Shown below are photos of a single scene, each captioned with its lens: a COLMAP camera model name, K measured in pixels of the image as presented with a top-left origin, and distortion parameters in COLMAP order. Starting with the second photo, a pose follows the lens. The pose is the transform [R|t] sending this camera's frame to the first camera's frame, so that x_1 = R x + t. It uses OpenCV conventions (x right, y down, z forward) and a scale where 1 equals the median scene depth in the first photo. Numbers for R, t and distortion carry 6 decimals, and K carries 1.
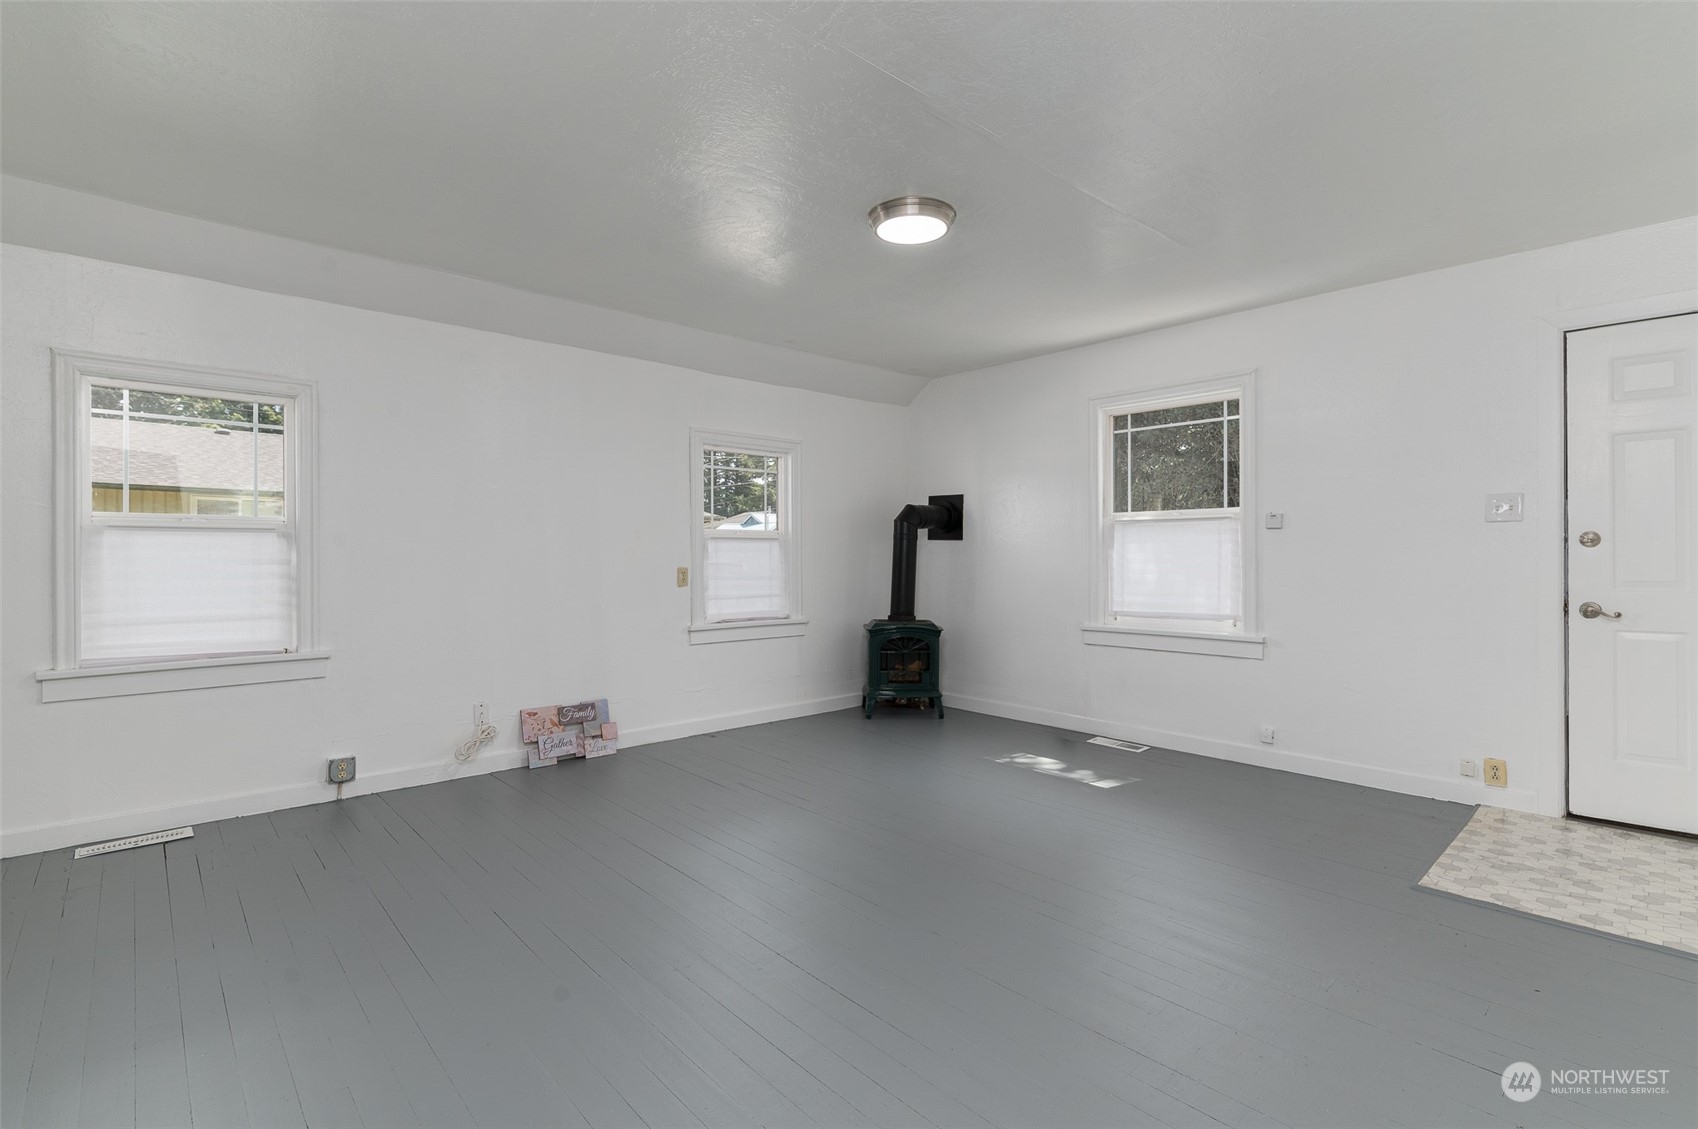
lens RADIAL K [[772.7, 0, 844.0], [0, 772.7, 559.0], [0, 0, 1]] dist [0.003406, 0.000048]
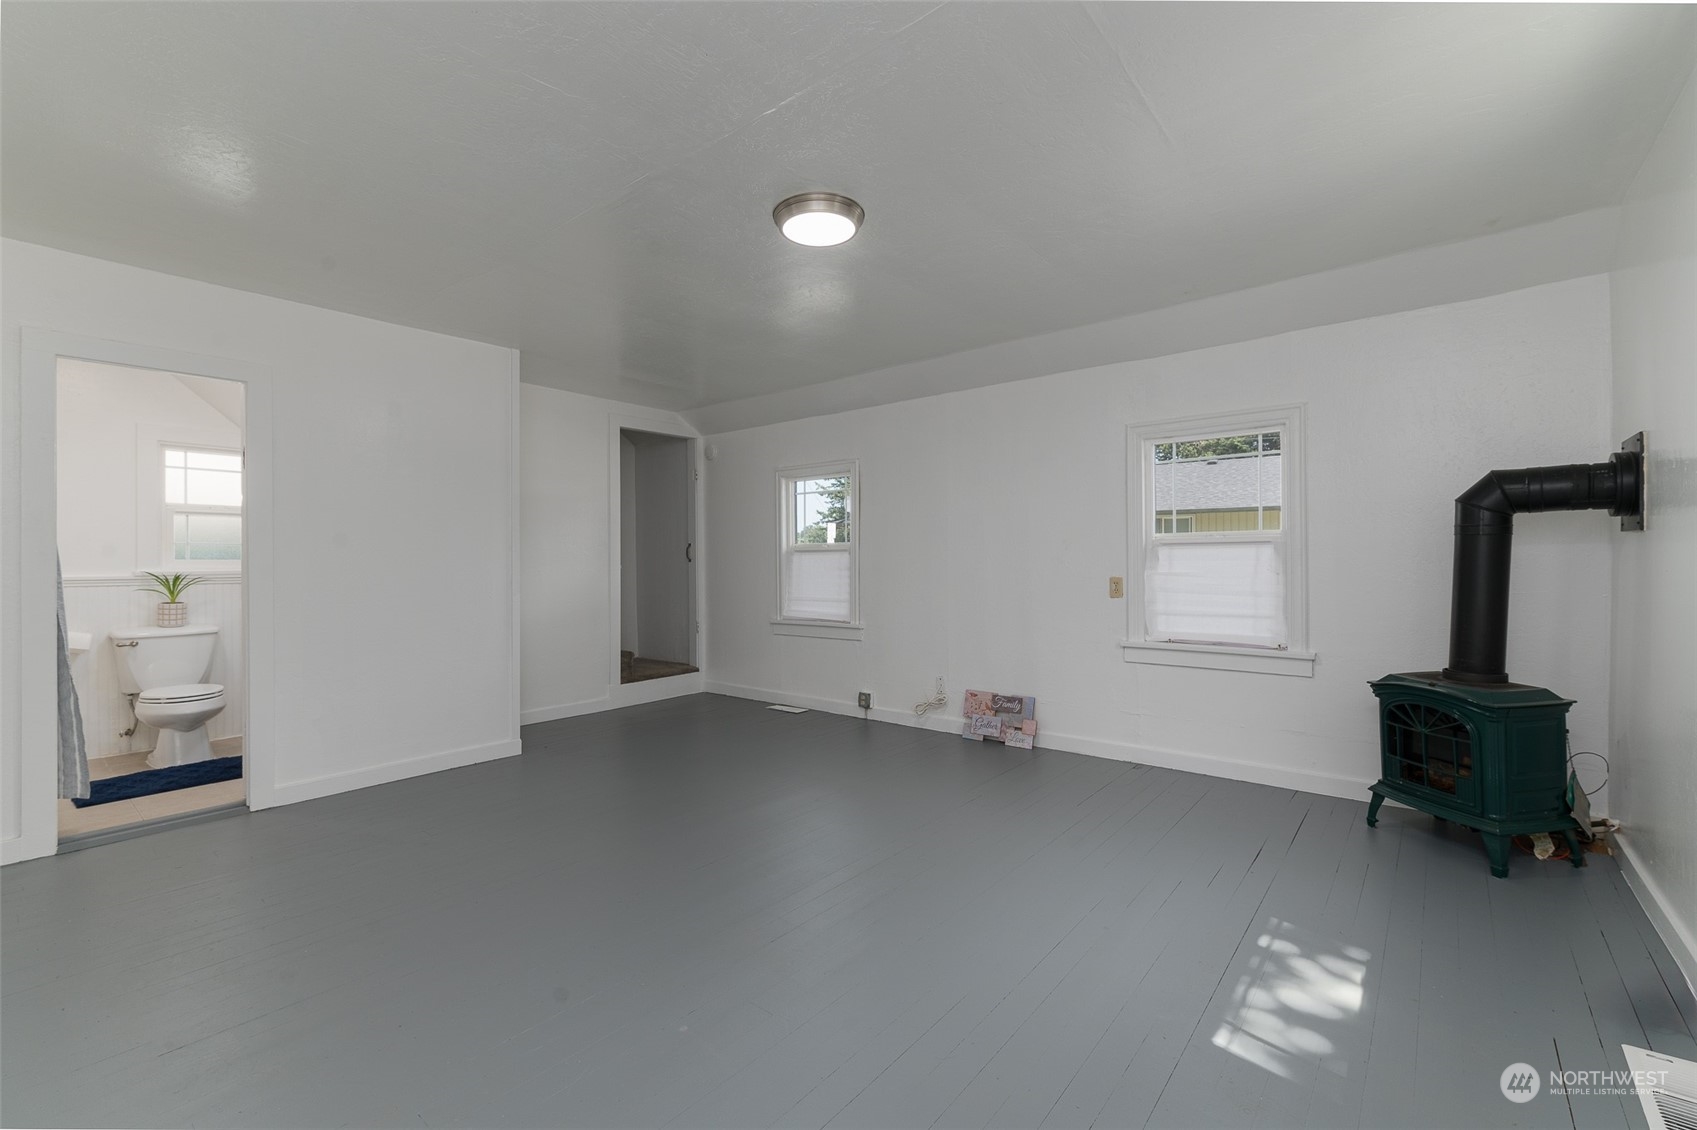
lens RADIAL K [[757.1, 0, 839.9], [0, 757.1, 564.8], [0, 0, 1]] dist [-0.005409, -0.000409]
pose [[0.136509, -0.000745, -0.990639, 0.650551], [-0.001924, 0.999998, -0.001018, -0.002255], [0.990637, 0.002045, 0.136508, 0.545284]]
